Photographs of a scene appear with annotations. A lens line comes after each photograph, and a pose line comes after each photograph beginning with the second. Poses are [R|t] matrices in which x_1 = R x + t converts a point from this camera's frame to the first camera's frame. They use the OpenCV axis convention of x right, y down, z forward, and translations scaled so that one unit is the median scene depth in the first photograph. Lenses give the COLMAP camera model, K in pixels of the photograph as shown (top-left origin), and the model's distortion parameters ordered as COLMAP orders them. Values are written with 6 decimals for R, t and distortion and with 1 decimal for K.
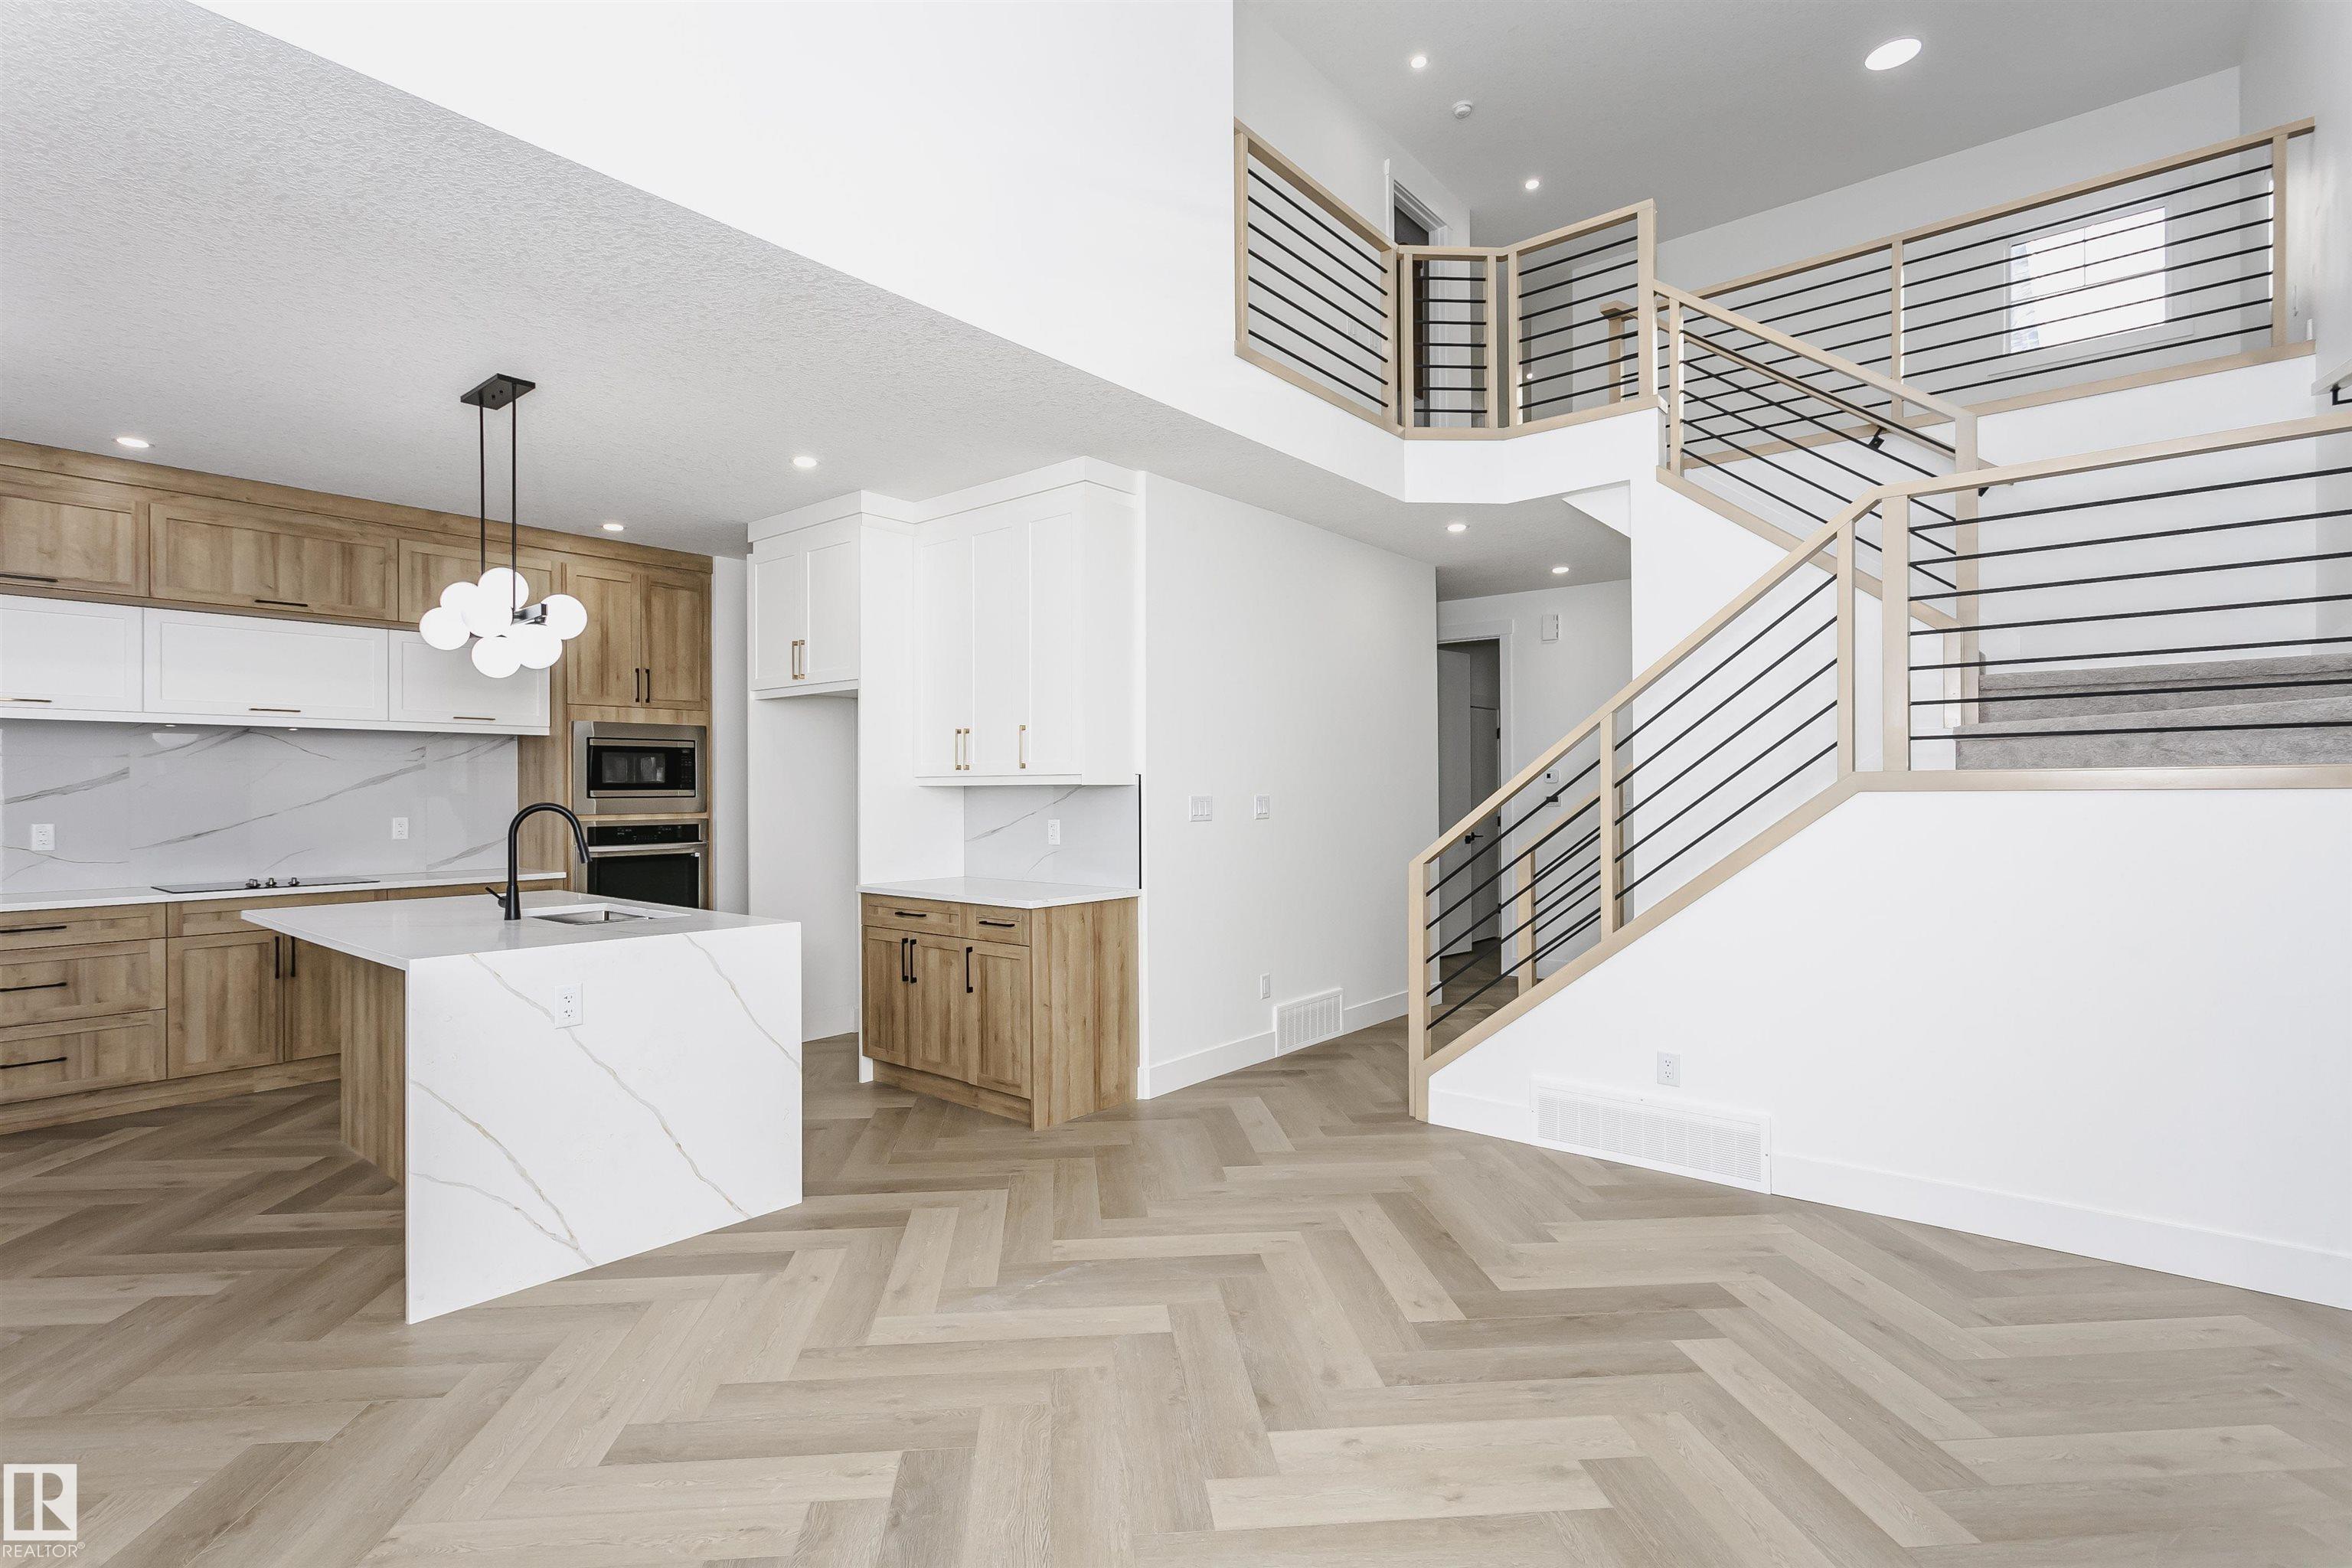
lens RADIAL K [[1123.9, 0, 1143.6], [0, 1123.9, 789.5], [0, 0, 1]] dist [-0.003100, -0.000320]
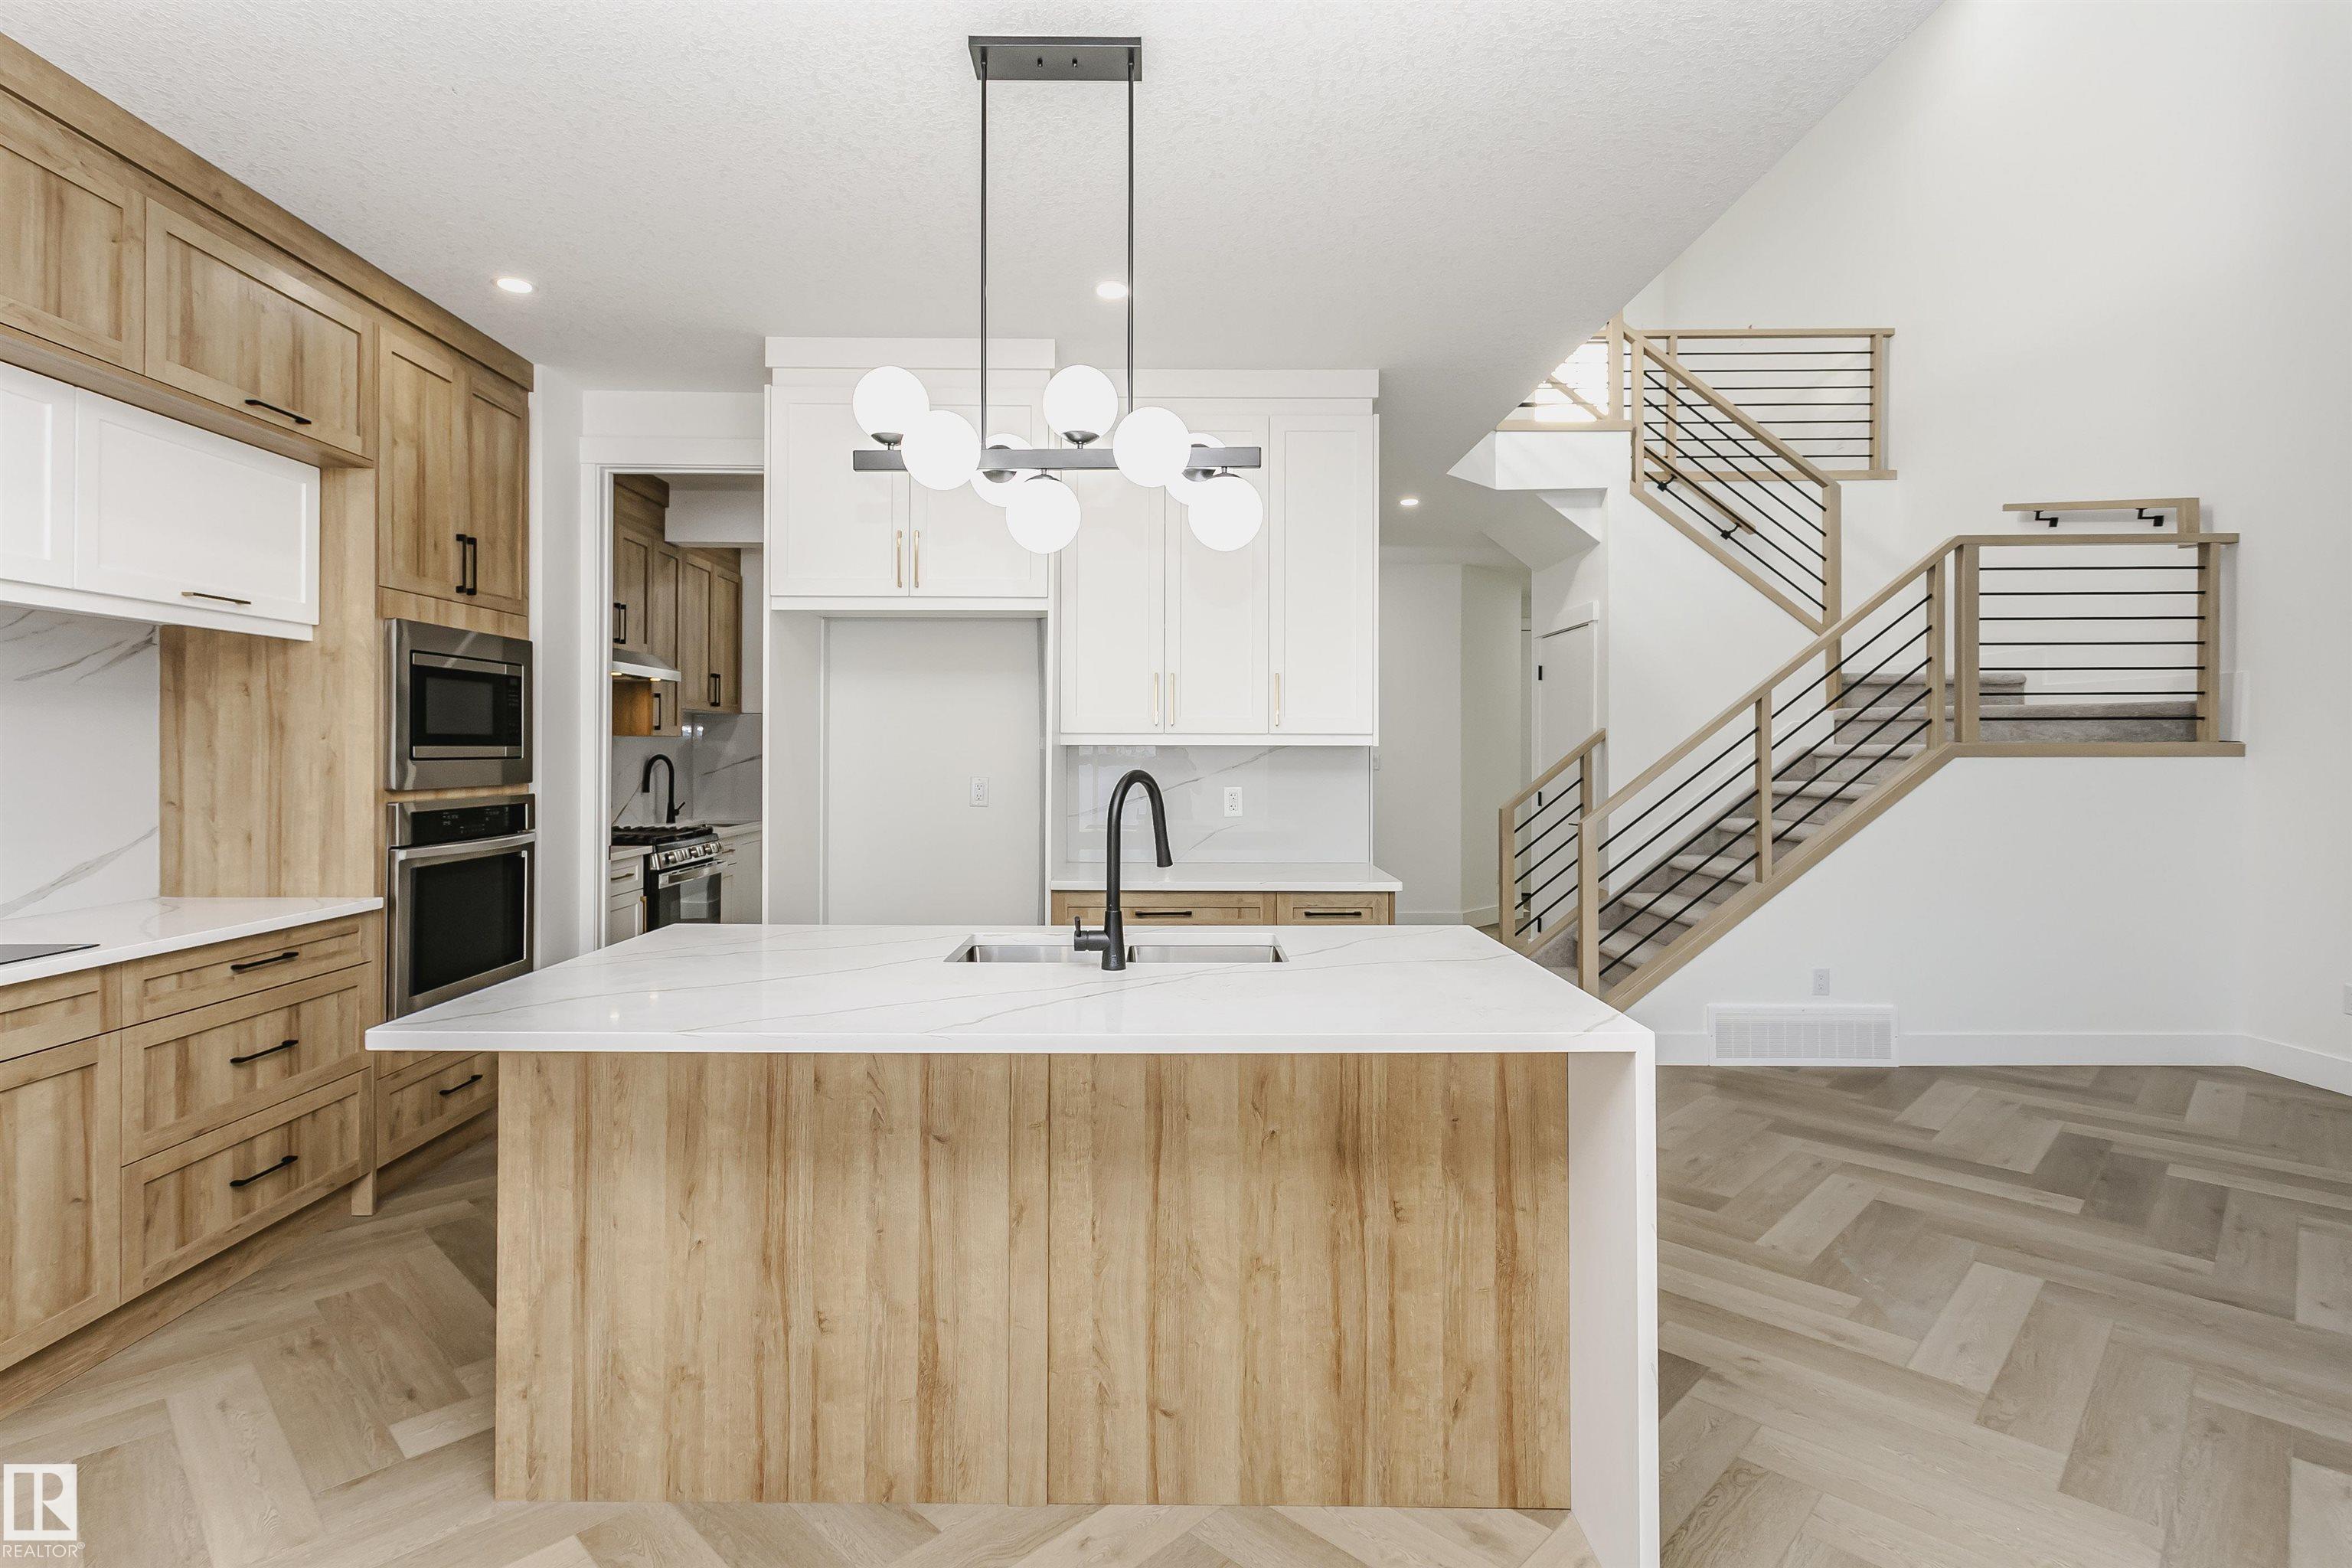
lens RADIAL K [[1166.6, 0, 1150.8], [0, 1166.6, 748.4], [0, 0, 1]] dist [0.009336, 0.000485]
pose [[0.755843, 0.007306, 0.654712, -0.913336], [-0.007037, 0.999971, -0.003035, 0.001632], [-0.654715, -0.002313, 0.755872, 0.502378]]
